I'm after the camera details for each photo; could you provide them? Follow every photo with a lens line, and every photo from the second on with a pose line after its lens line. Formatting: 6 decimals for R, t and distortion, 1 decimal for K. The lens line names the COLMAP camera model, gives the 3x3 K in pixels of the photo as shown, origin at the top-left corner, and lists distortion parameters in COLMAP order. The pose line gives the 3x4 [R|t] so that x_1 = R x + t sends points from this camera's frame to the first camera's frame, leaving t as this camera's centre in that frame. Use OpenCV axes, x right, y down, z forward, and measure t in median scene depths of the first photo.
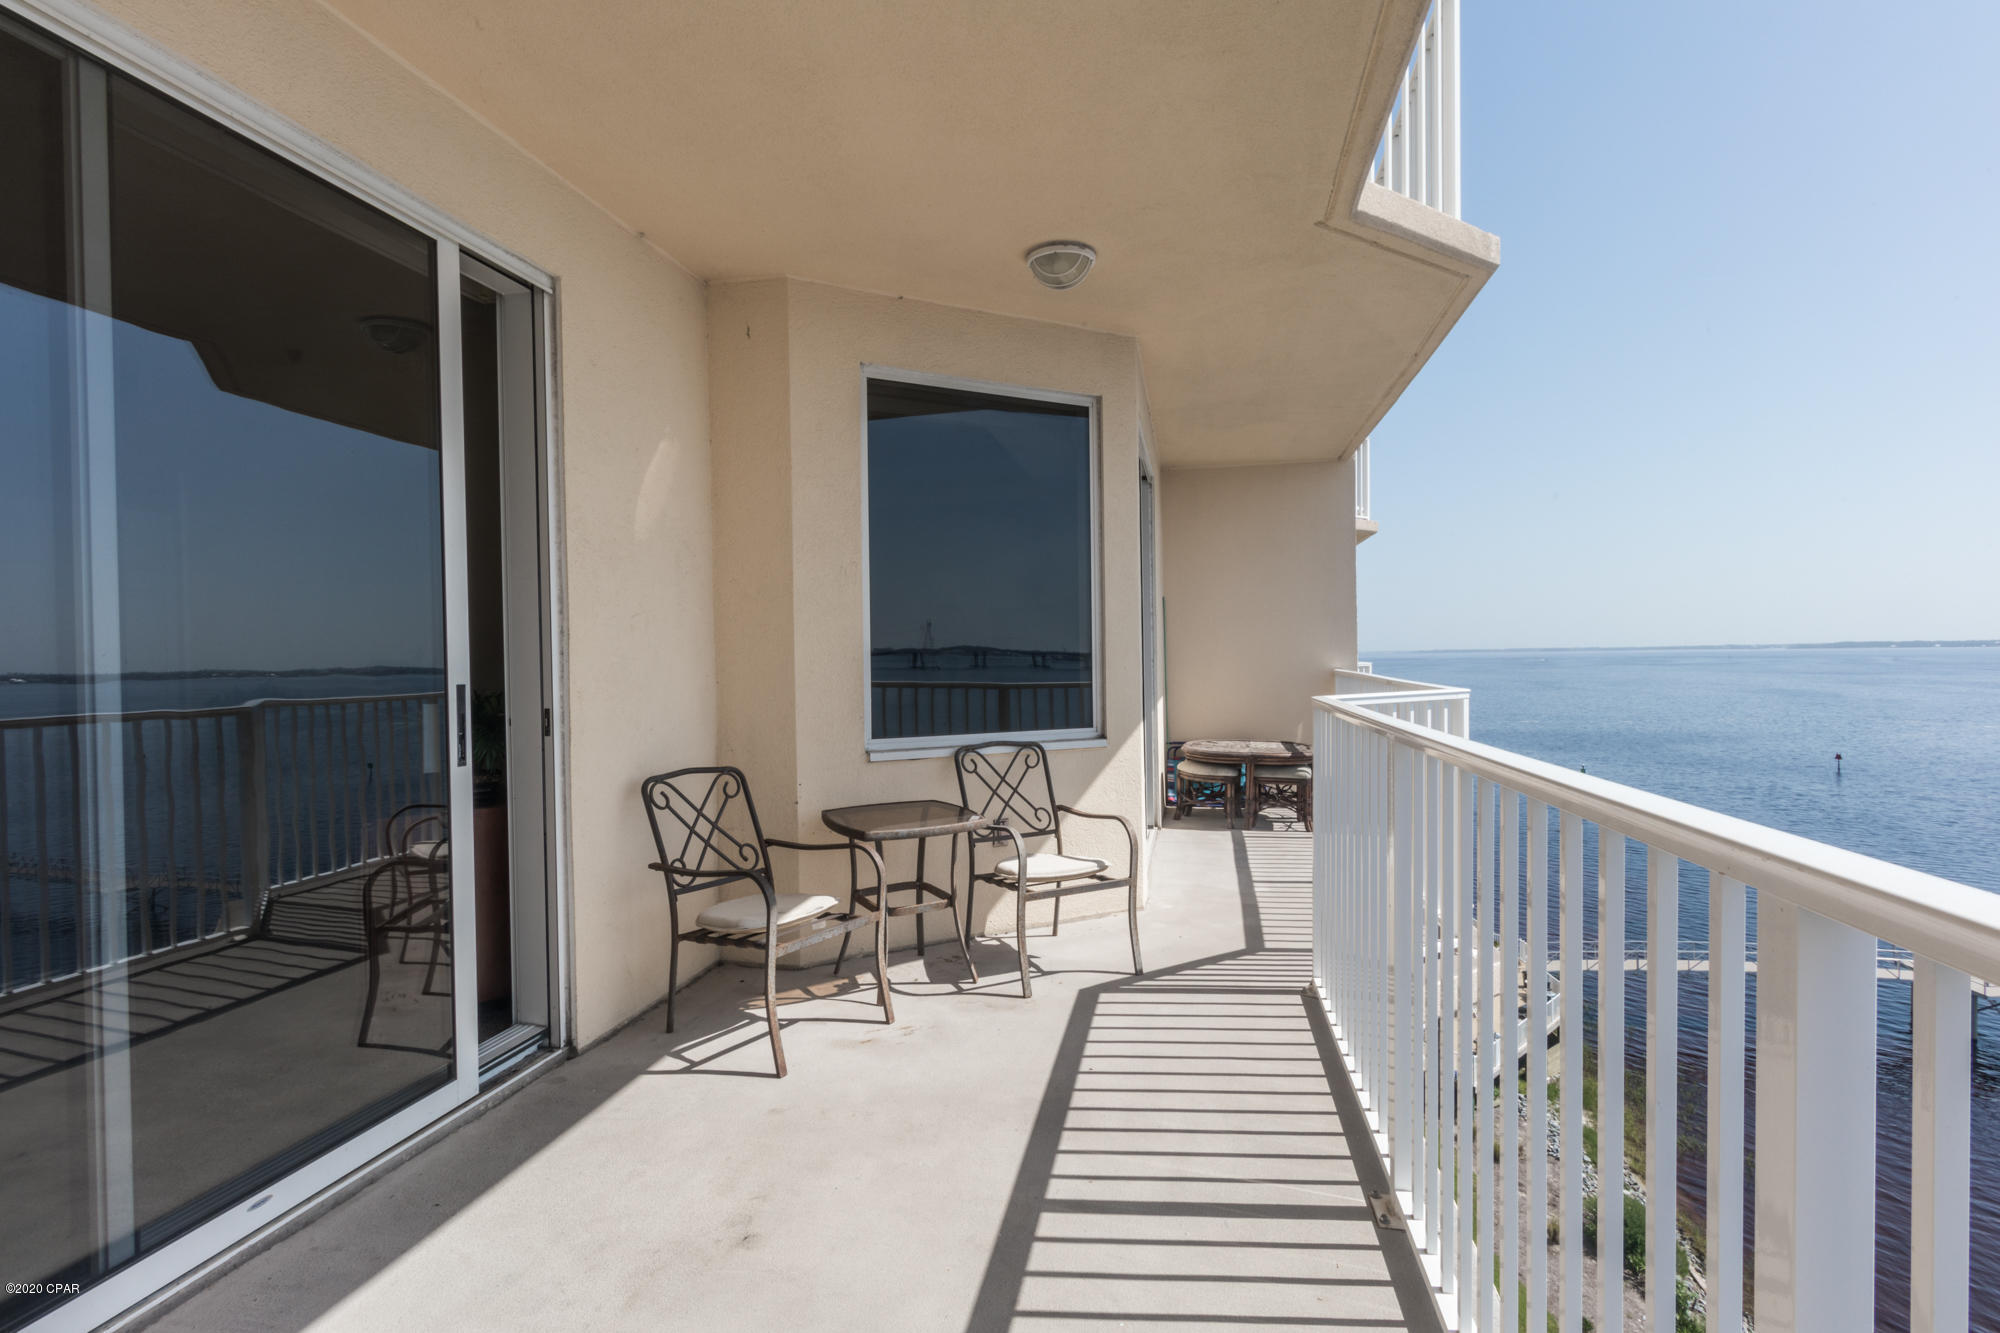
lens RADIAL K [[975.7, 0, 954.9], [0, 975.7, 668.1], [0, 0, 1]] dist [0.003999, 0.000240]
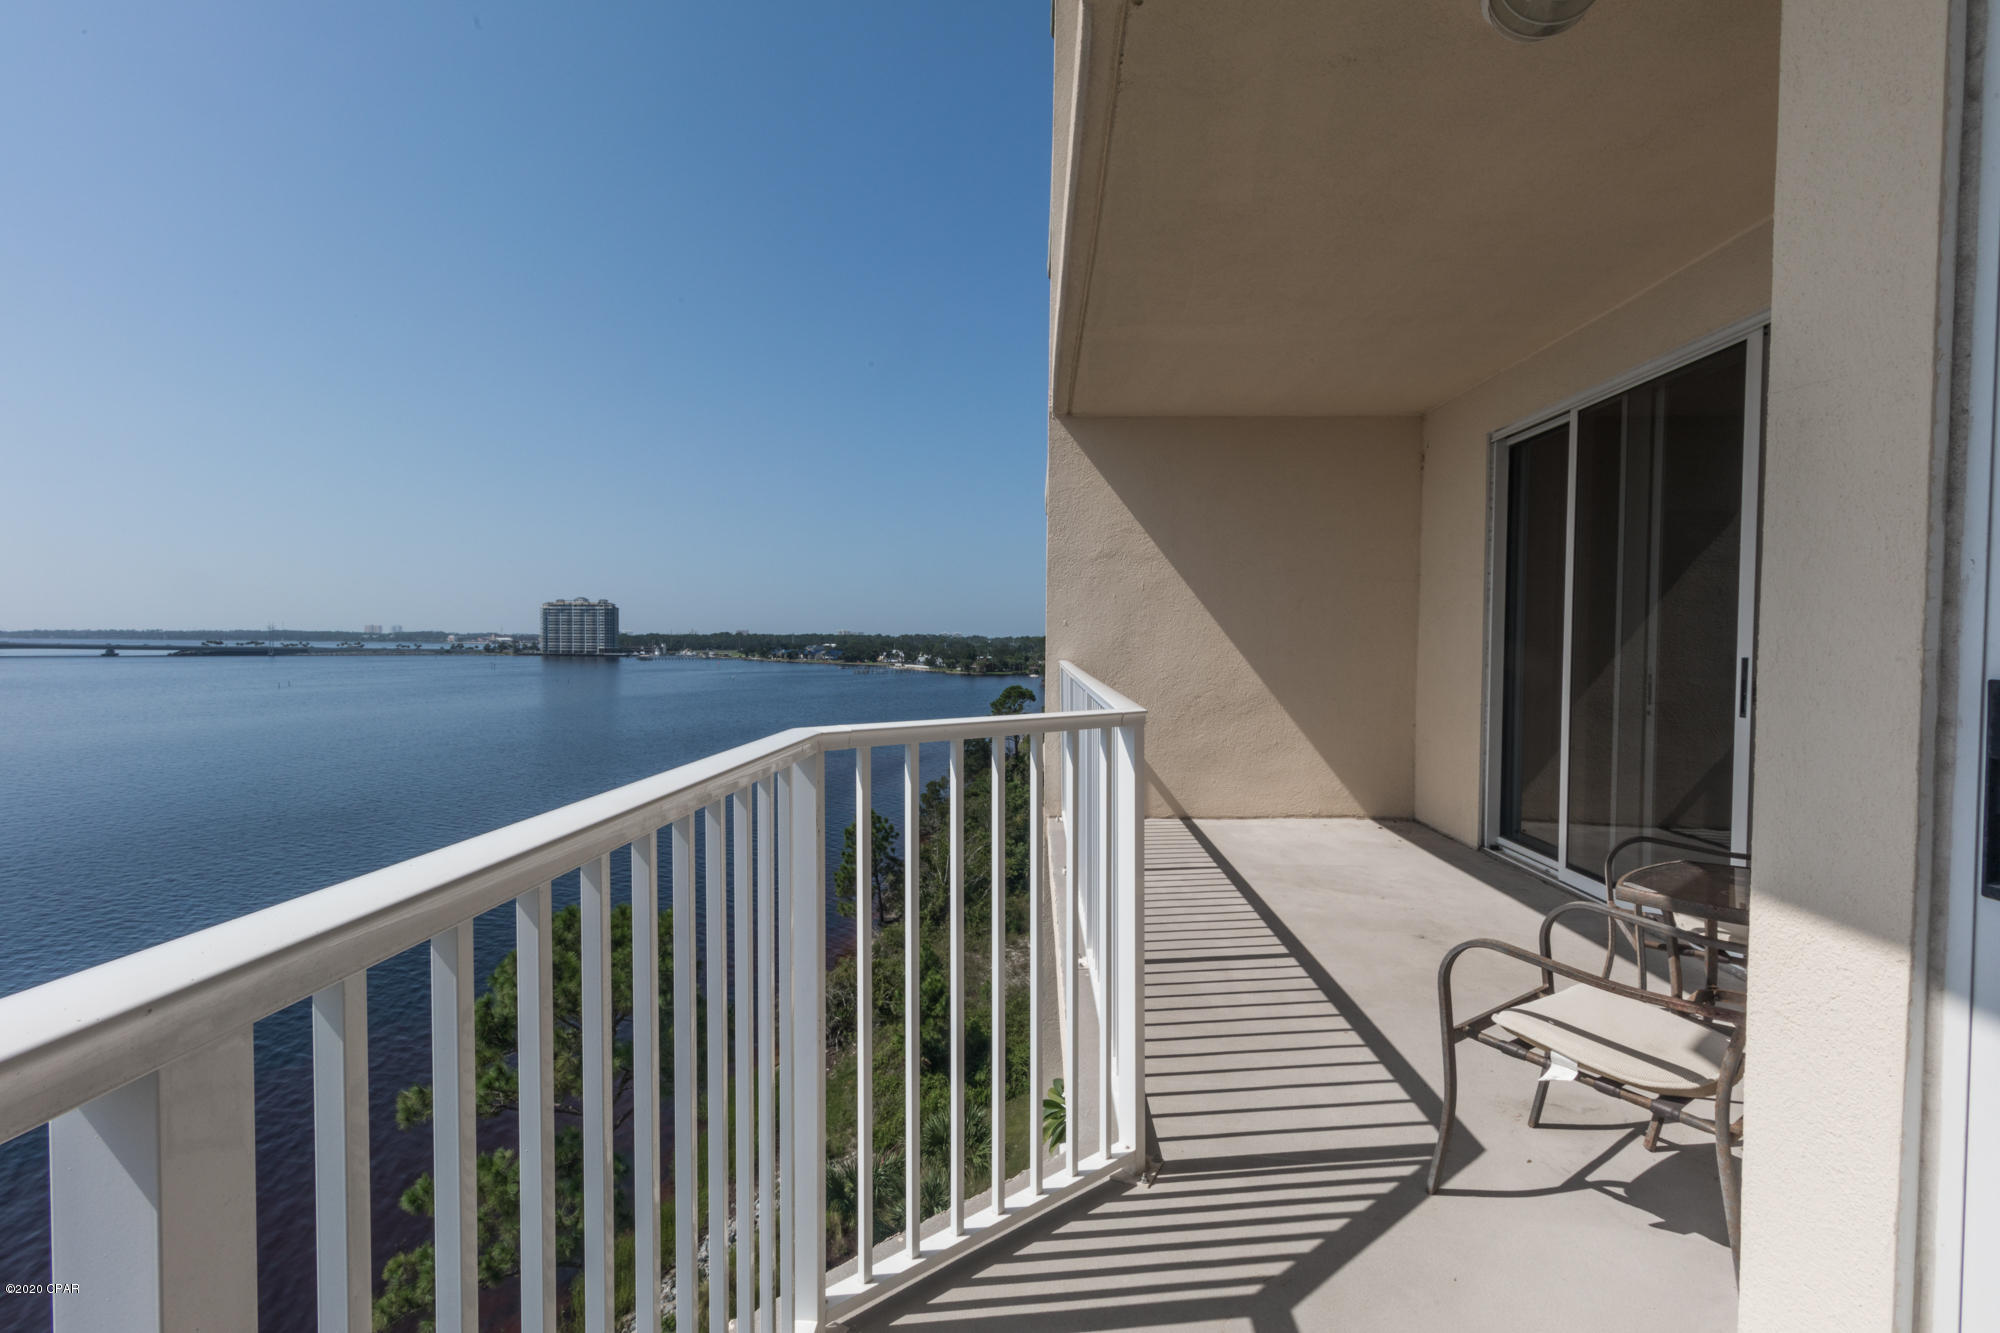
lens RADIAL K [[960.2, 0, 996.4], [0, 960.2, 663.8], [0, 0, 1]] dist [0.003405, -0.000298]
pose [[-0.980238, 0.015133, -0.197242, 0.537516], [0.008173, 0.999316, 0.036052, -0.021872], [0.197653, 0.033727, -0.979692, 1.465914]]
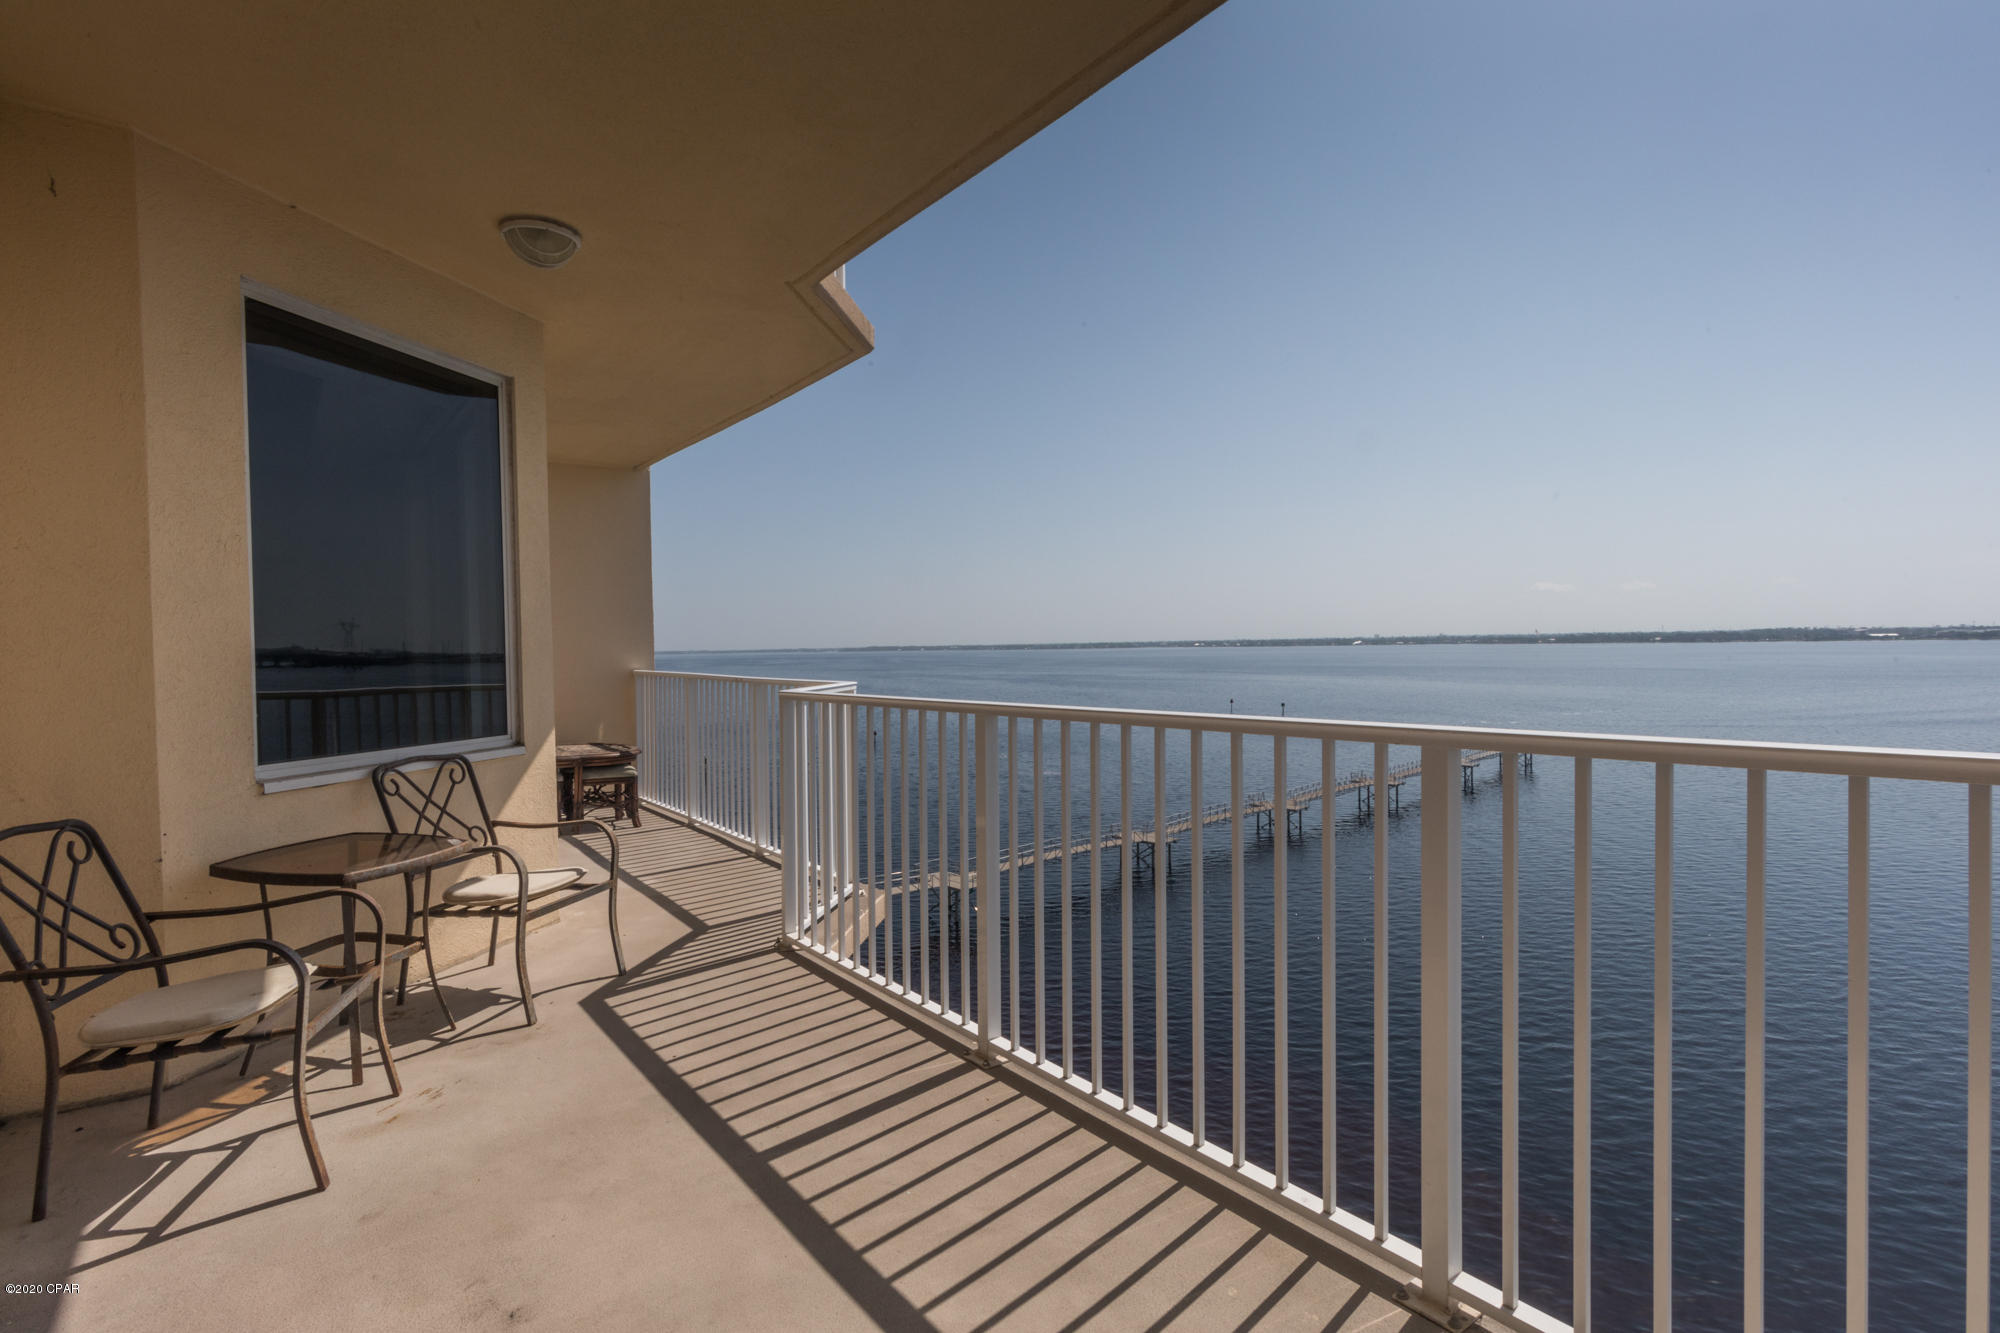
lens RADIAL K [[997.7, 0, 1000.0], [0, 997.7, 666.5], [0, 0, 1]] dist [0.002350, -0.000267]
pose [[0.641395, -0.011450, 0.767126, -0.337444], [0.014989, 0.999885, 0.002392, 0.001542], [-0.767065, 0.009964, 0.641492, 0.043710]]
